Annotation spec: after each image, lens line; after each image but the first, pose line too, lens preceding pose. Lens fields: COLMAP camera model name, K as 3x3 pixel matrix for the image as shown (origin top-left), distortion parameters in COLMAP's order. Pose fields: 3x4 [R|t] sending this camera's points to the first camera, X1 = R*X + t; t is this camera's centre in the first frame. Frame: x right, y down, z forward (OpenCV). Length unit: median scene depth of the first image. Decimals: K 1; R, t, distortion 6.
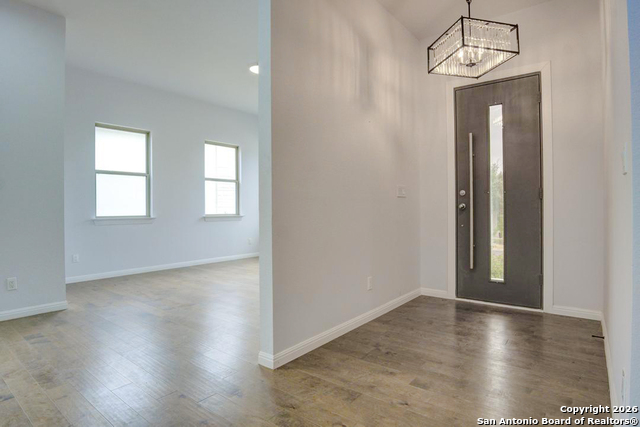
lens RADIAL K [[361.3, 0, 316.7], [0, 361.3, 212.5], [0, 0, 1]] dist [-0.039545, 0.006499]
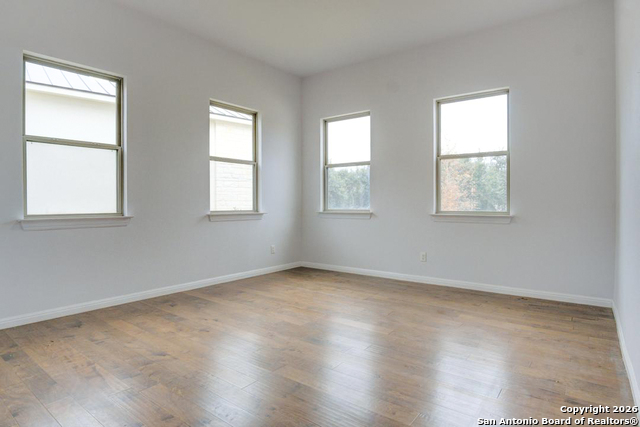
lens RADIAL K [[361.3, 0, 320.6], [0, 361.3, 213.2], [0, 0, 1]] dist [-0.039545, 0.006499]
pose [[0.999706, 0.000427, 0.024245, -0.122136], [-0.000787, 0.999890, 0.014843, -0.000795], [-0.024236, -0.014858, 0.999596, 0.329127]]
